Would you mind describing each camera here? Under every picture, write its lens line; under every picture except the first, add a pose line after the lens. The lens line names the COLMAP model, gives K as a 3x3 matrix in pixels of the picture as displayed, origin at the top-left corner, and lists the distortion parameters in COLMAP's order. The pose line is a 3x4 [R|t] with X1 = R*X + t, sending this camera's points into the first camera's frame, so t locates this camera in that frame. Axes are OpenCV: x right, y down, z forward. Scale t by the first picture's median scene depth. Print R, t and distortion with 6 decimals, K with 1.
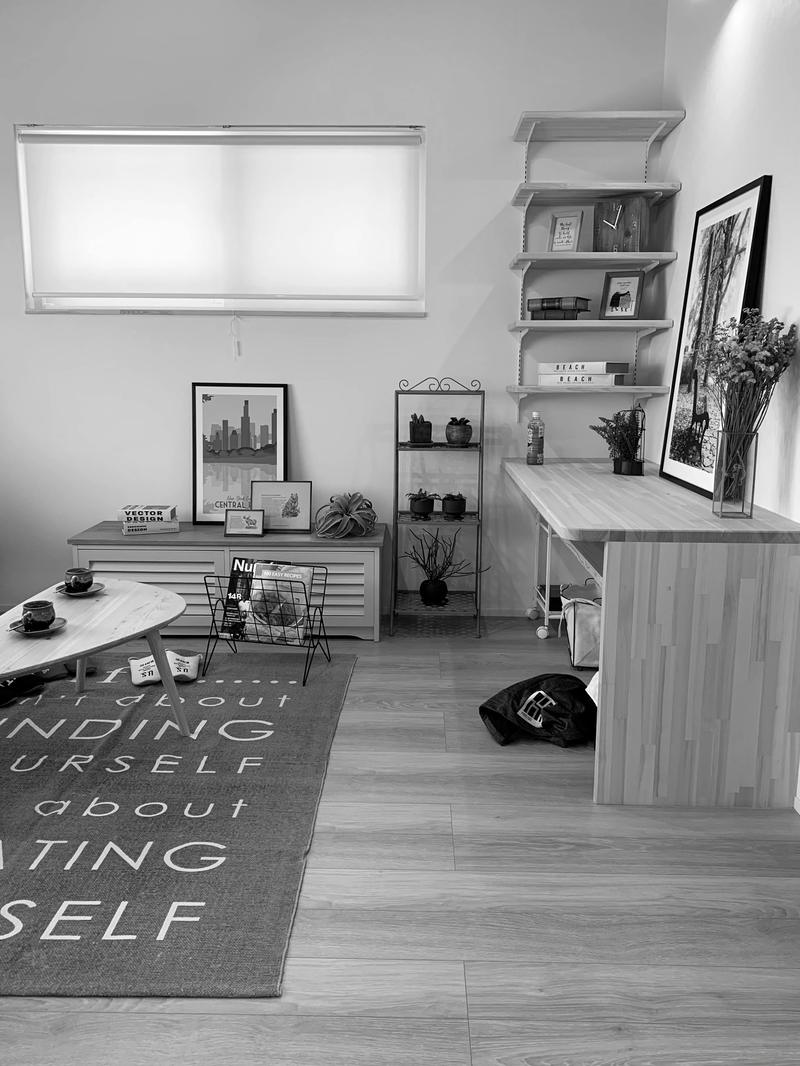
lens RADIAL K [[908.6, 0, 415.7], [0, 908.6, 531.3], [0, 0, 1]] dist [0.055192, -0.056878]
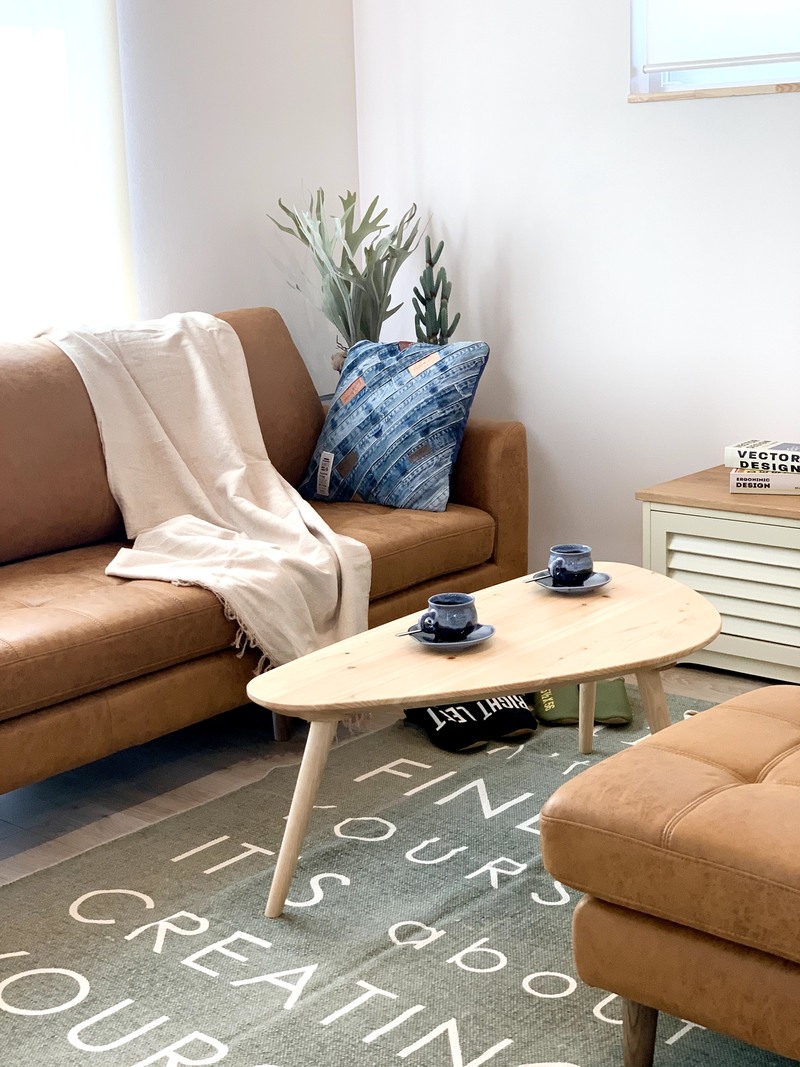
lens RADIAL K [[1634.7, 0, 371.5], [0, 1634.7, 507.6], [0, 0, 1]] dist [0.038723, 0.000000]
pose [[0.762787, 0.095981, -0.639487, 0.163352], [-0.080586, 0.995323, 0.053265, -0.023717], [0.641609, 0.010904, 0.766954, 0.096737]]
